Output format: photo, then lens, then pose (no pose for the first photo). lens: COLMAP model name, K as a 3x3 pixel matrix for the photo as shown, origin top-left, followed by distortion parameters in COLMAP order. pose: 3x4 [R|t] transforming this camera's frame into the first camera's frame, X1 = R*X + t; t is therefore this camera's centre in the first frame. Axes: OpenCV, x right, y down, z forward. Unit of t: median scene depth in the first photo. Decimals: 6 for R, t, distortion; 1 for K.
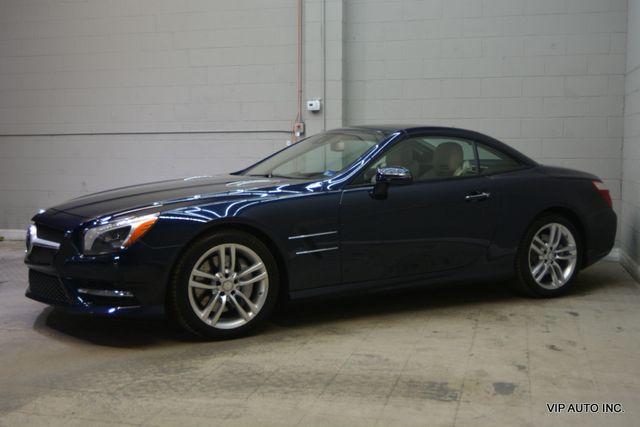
lens RADIAL K [[764.2, 0, 320.0], [0, 764.2, 213.5], [0, 0, 1]] dist [-0.011526, 0.006965]
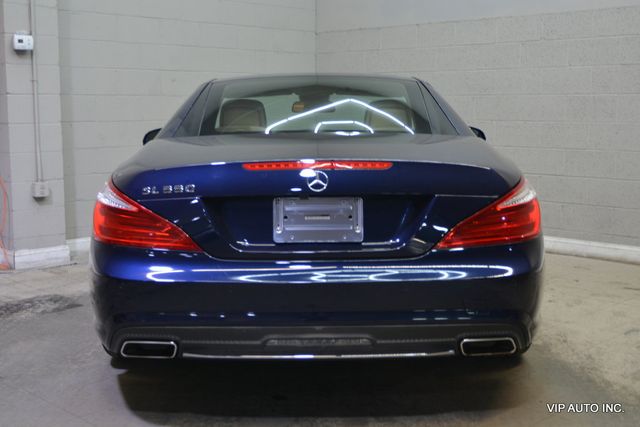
lens RADIAL K [[840.7, 0, 322.0], [0, 840.7, 210.8], [0, 0, 1]] dist [0.014670, -0.044468]
pose [[0.495362, -0.107184, 0.862049, -0.924704], [0.074344, 0.993949, 0.080863, -0.066976], [-0.865499, 0.024032, 0.500333, 0.755165]]
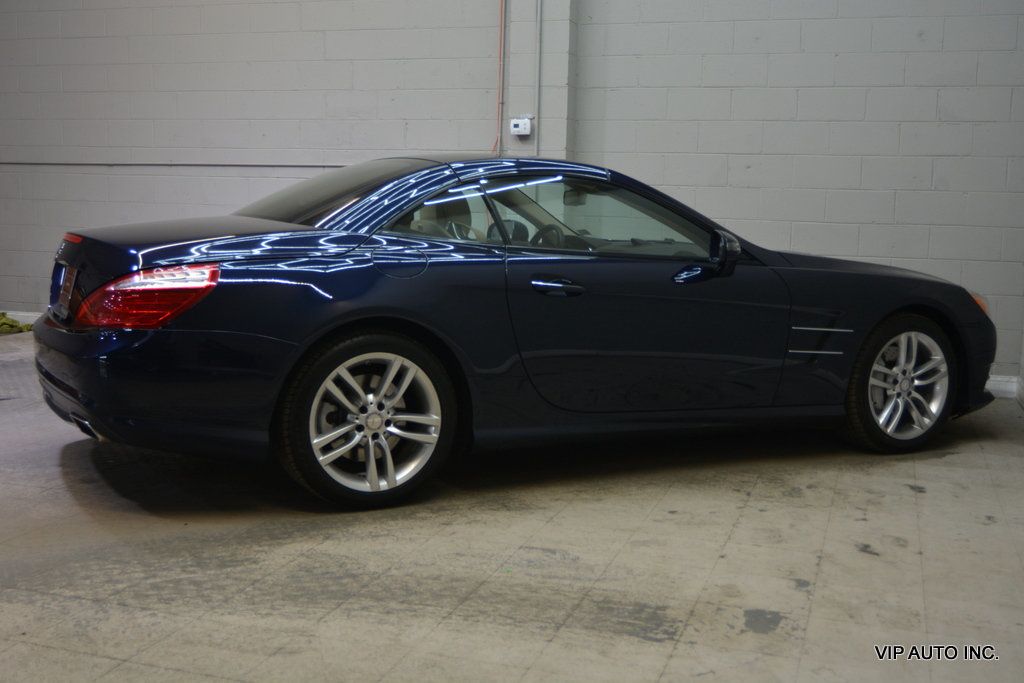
lens RADIAL K [[1189.1, 0, 512.0], [0, 1189.1, 341.5], [0, 0, 1]] dist [-0.003979, -0.000650]
pose [[0.997973, 0.032023, -0.055001, 0.076295], [-0.029954, 0.998827, 0.038043, -0.010176], [0.056155, -0.036318, 0.997761, 0.075359]]
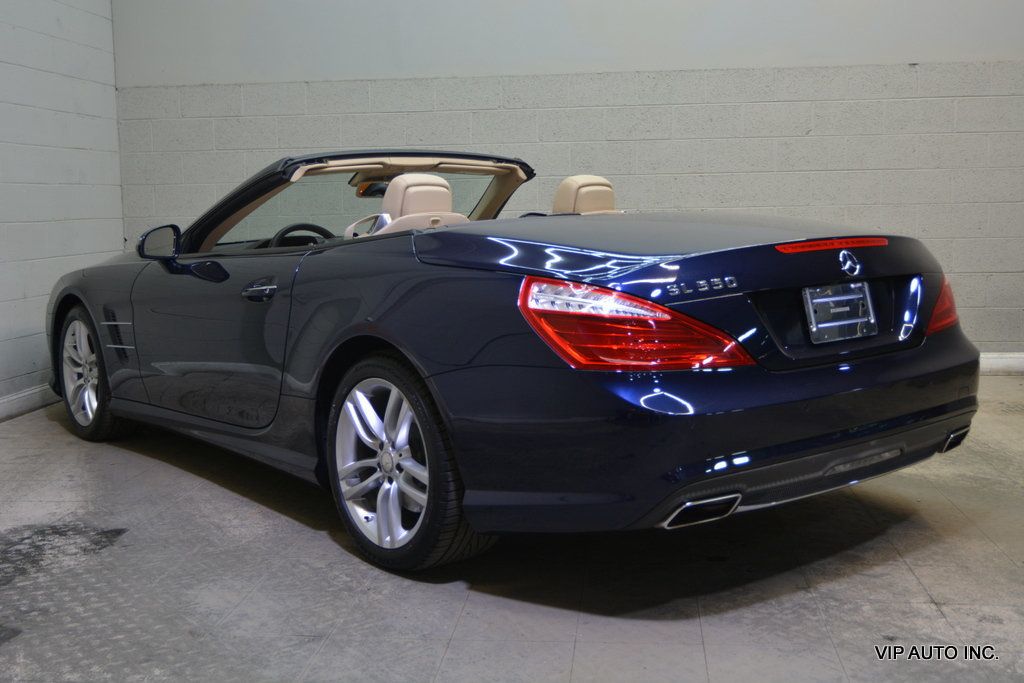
lens RADIAL K [[1146.5, 0, 512.0], [0, 1146.5, 341.5], [0, 0, 1]] dist [-0.011993, 0.011065]
pose [[-0.156268, -0.114623, 0.981041, -1.034694], [0.103992, 0.985814, 0.131745, -0.104434], [-0.982225, 0.122608, -0.142131, 1.386456]]
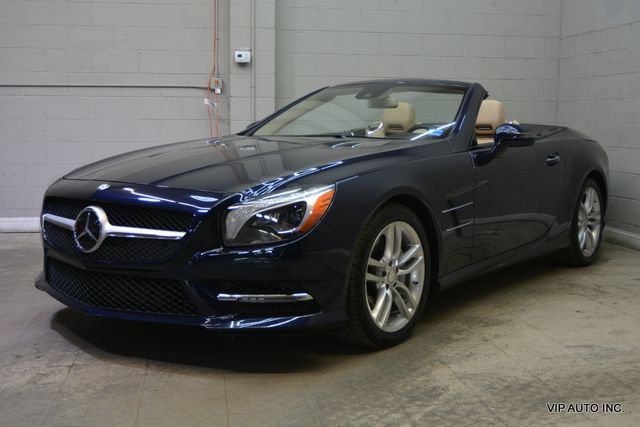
lens RADIAL K [[784.8, 0, 320.7], [0, 784.8, 211.4], [0, 0, 1]] dist [-0.015183, 0.018292]
pose [[0.914834, -0.037115, 0.402120, -0.505313], [0.024834, 0.999053, 0.035714, -0.000617], [-0.403065, -0.022686, 0.914890, 0.308897]]
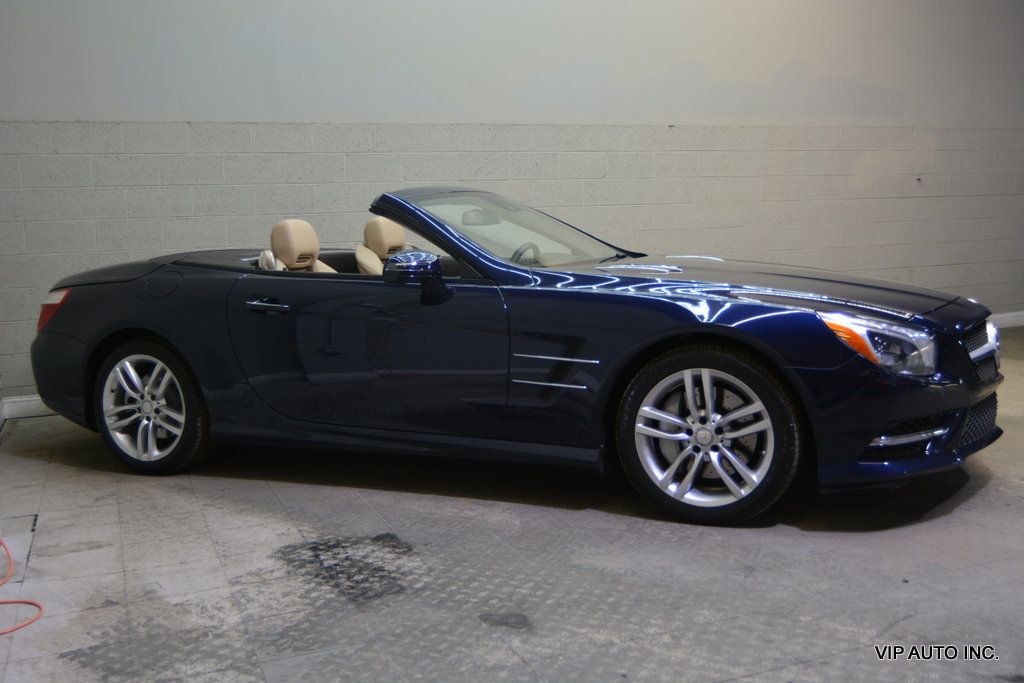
lens RADIAL K [[990.8, 0, 512.0], [0, 990.8, 341.5], [0, 0, 1]] dist [-0.012054, -0.001762]
pose [[-0.608691, -0.069226, 0.790382, -0.841730], [0.104055, 0.980617, 0.166022, -0.156210], [-0.786555, 0.183300, -0.589689, 1.930396]]
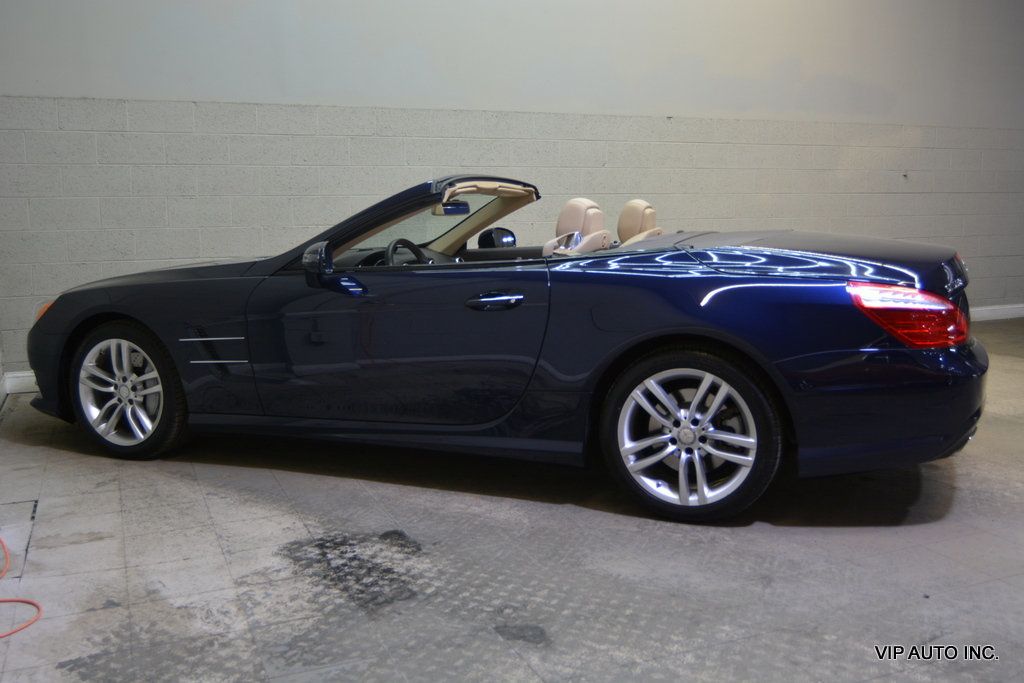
lens RADIAL K [[939.7, 0, 512.0], [0, 939.7, 341.5], [0, 0, 1]] dist [-0.014851, 0.003304]
pose [[-0.620544, -0.105092, 0.777098, -0.783245], [0.078570, 0.977660, 0.194956, -0.167167], [-0.780226, 0.182035, -0.598424, 1.914018]]
